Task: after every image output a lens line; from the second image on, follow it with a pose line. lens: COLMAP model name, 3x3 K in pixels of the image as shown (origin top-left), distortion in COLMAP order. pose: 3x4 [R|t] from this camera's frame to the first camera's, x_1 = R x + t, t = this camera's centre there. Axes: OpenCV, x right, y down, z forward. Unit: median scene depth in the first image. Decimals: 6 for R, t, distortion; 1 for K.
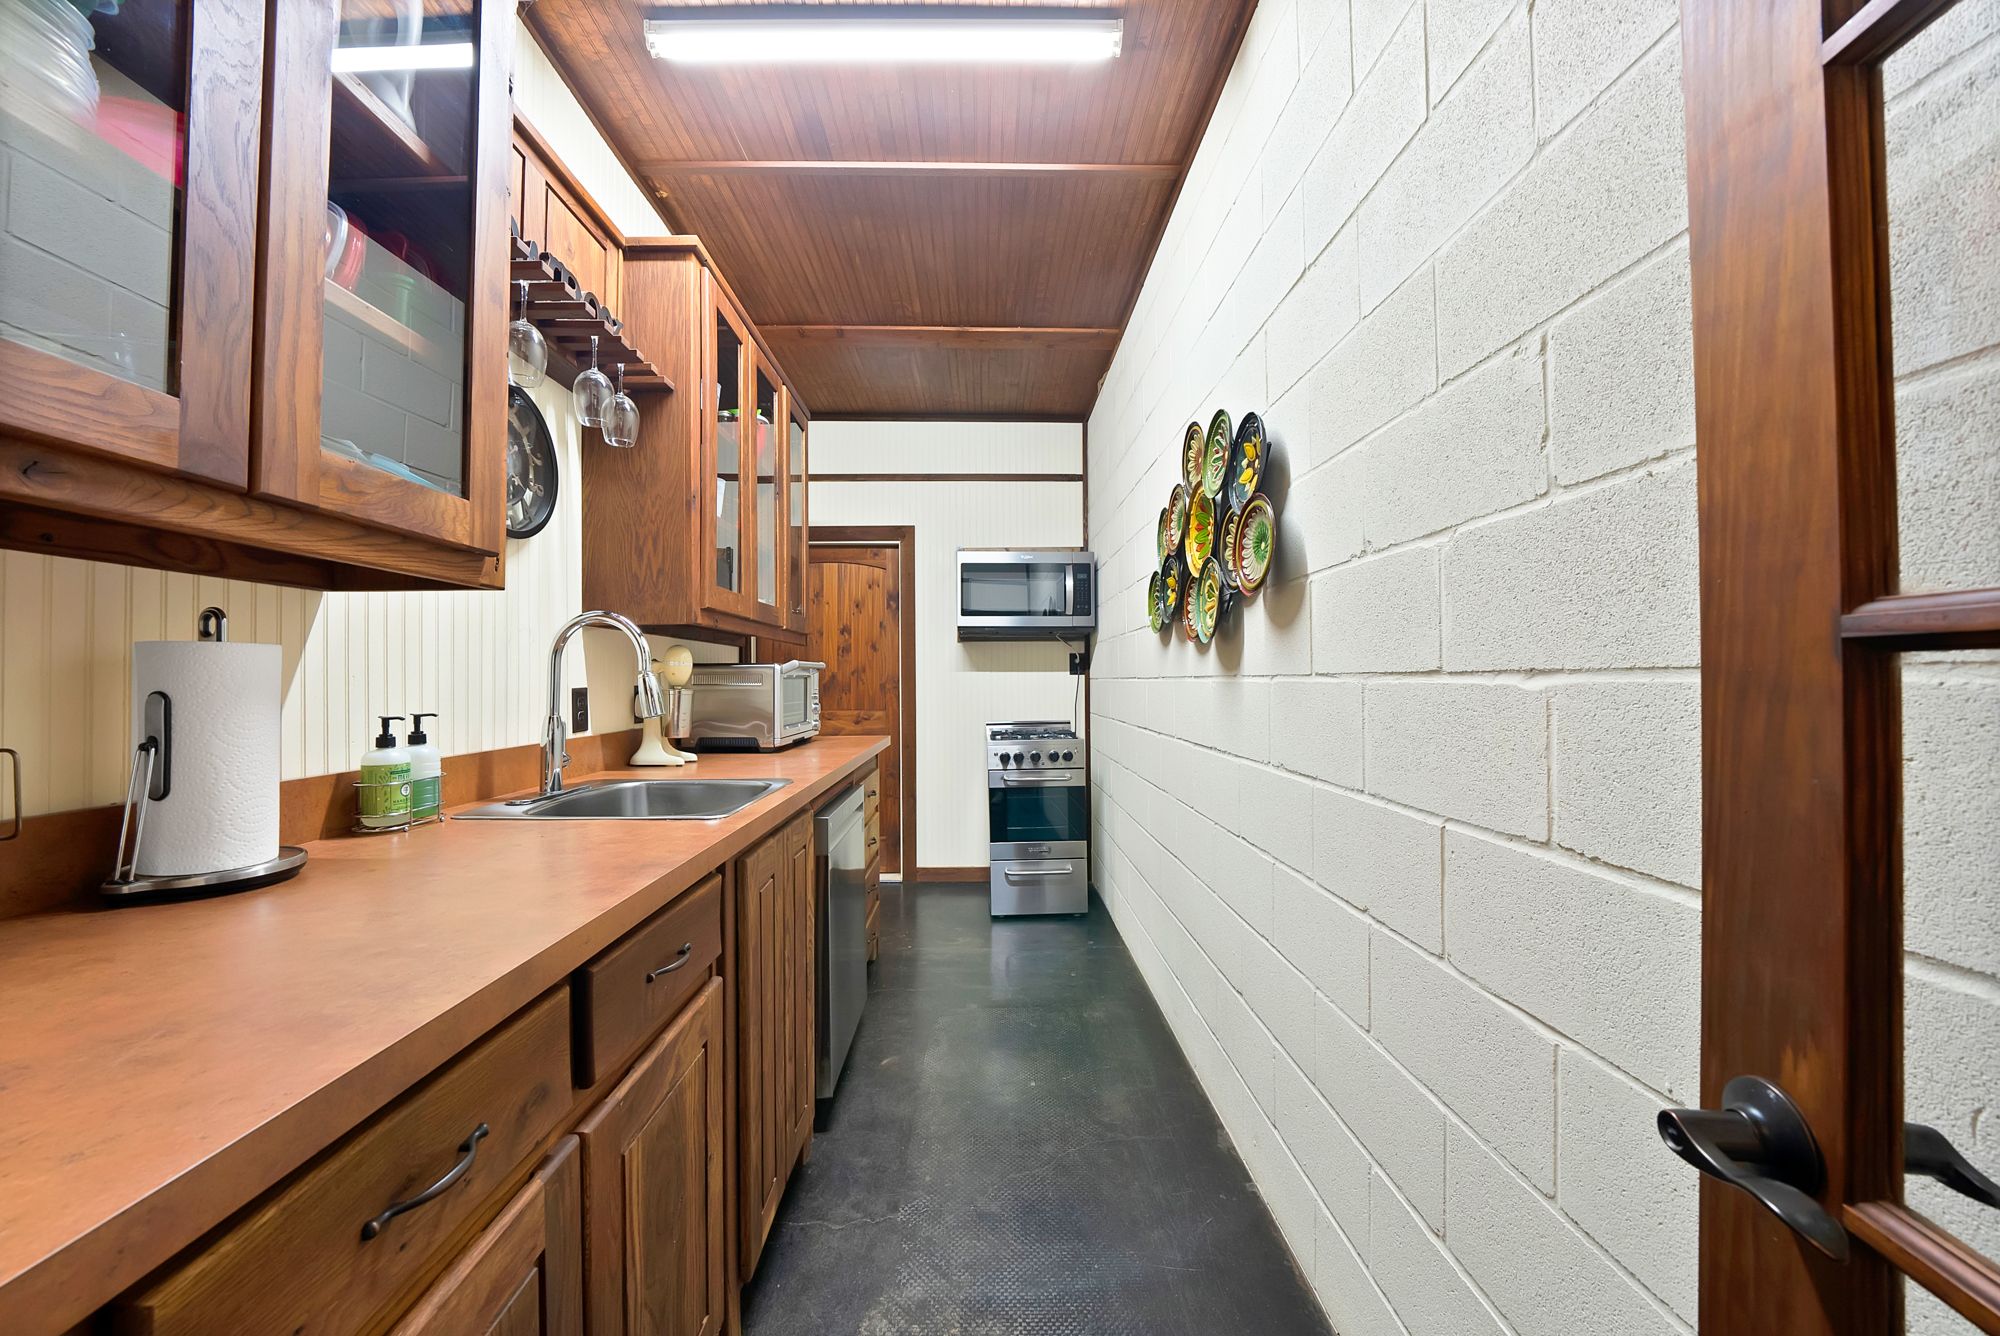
lens RADIAL K [[714.5, 0, 1000.0], [0, 714.5, 668.0], [0, 0, 1]] dist [-0.020538, 0.000453]
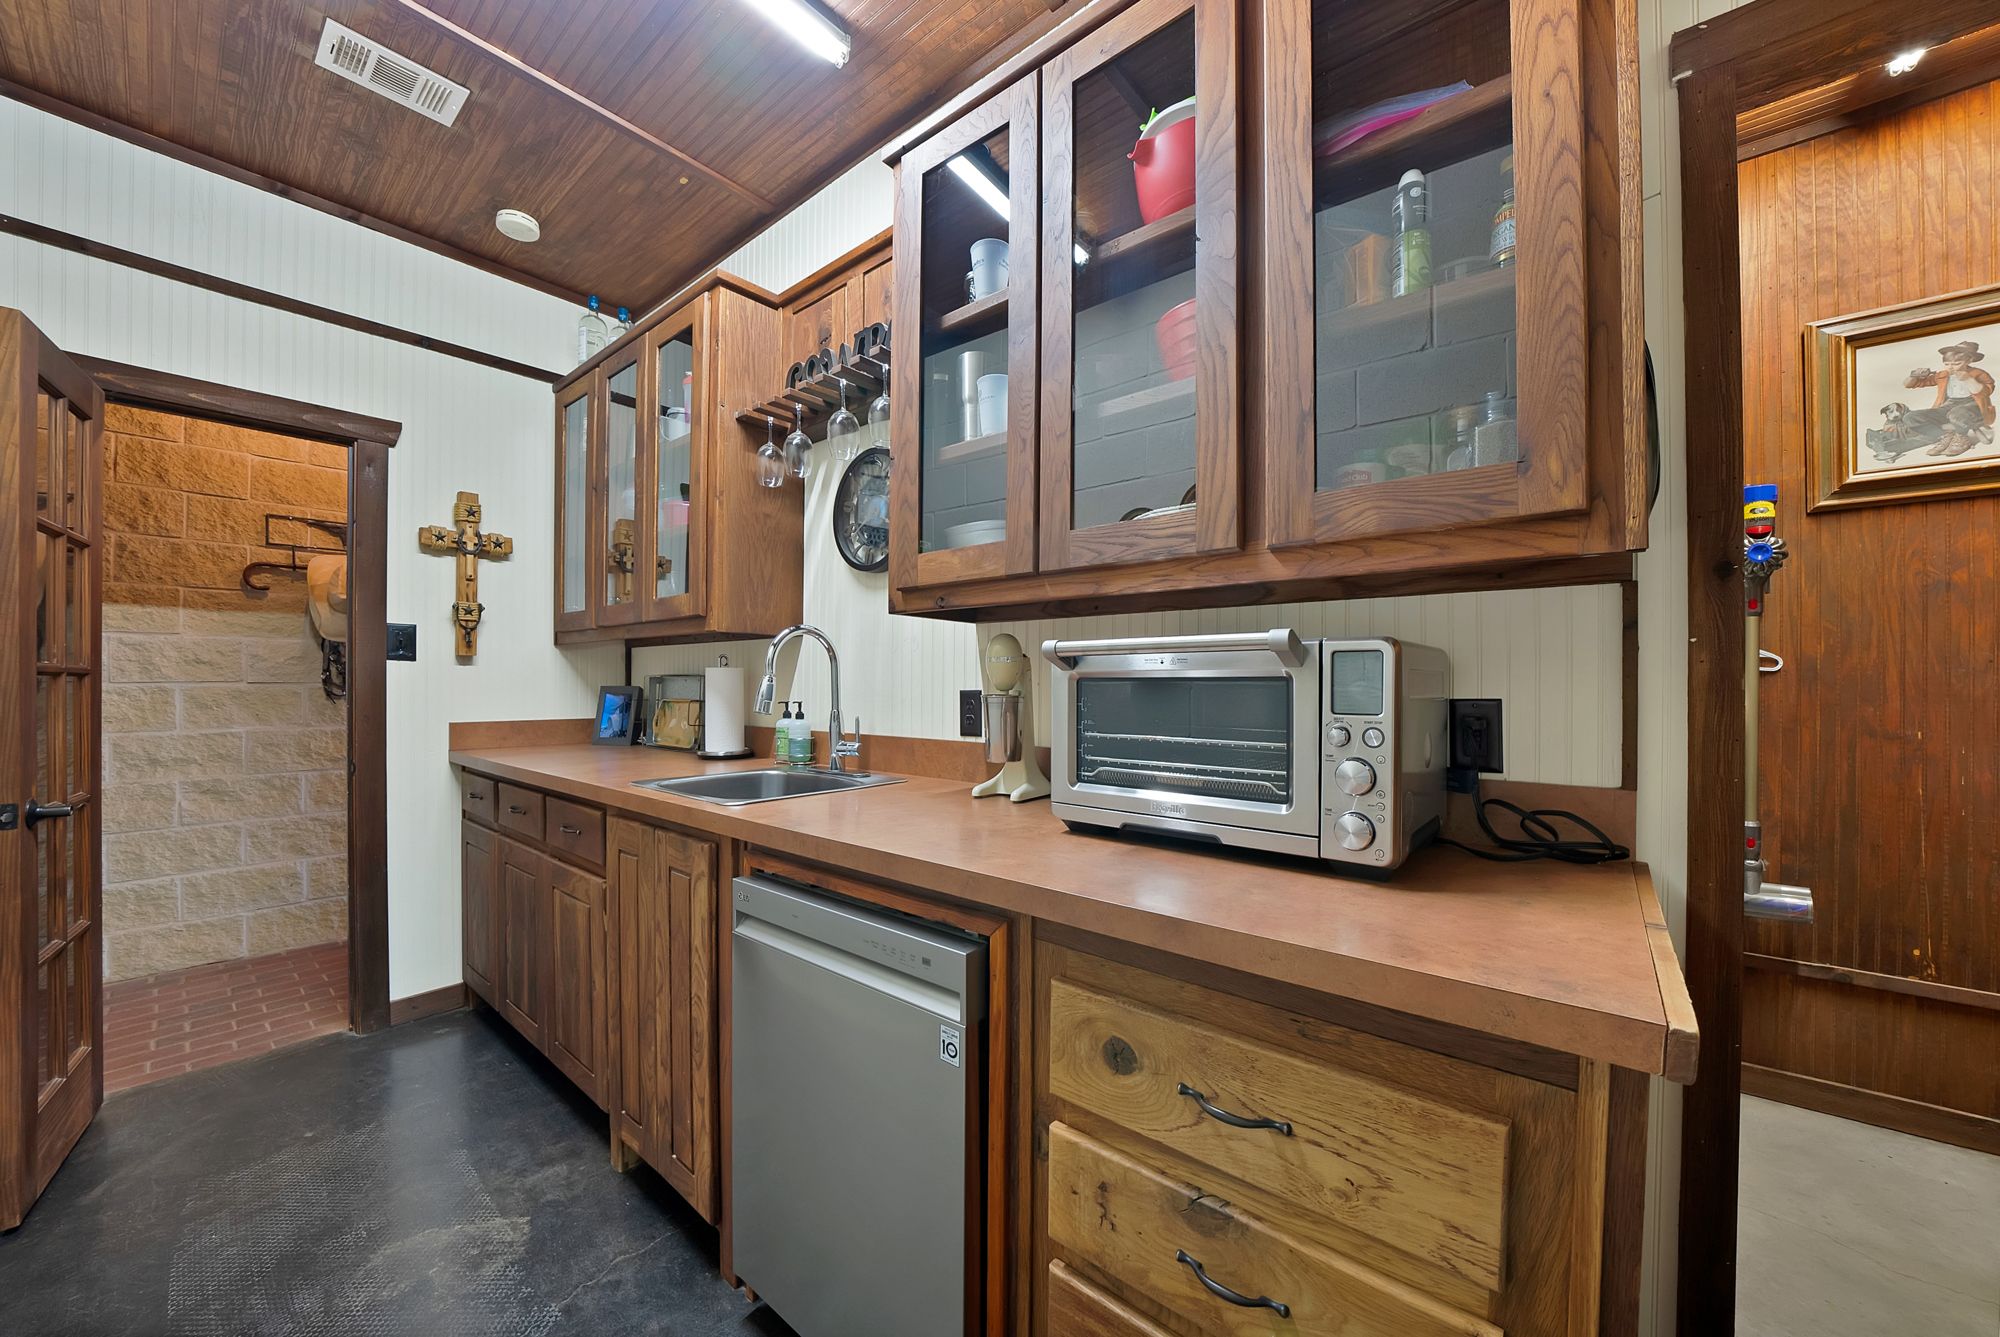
lens RADIAL K [[726.7, 0, 962.2], [0, 726.7, 701.9], [0, 0, 1]] dist [-0.024704, 0.002186]
pose [[-0.679251, 0.014014, -0.733772, 0.123488], [0.006546, 0.999894, 0.013037, 0.032256], [0.733877, 0.004052, -0.679271, 1.685374]]
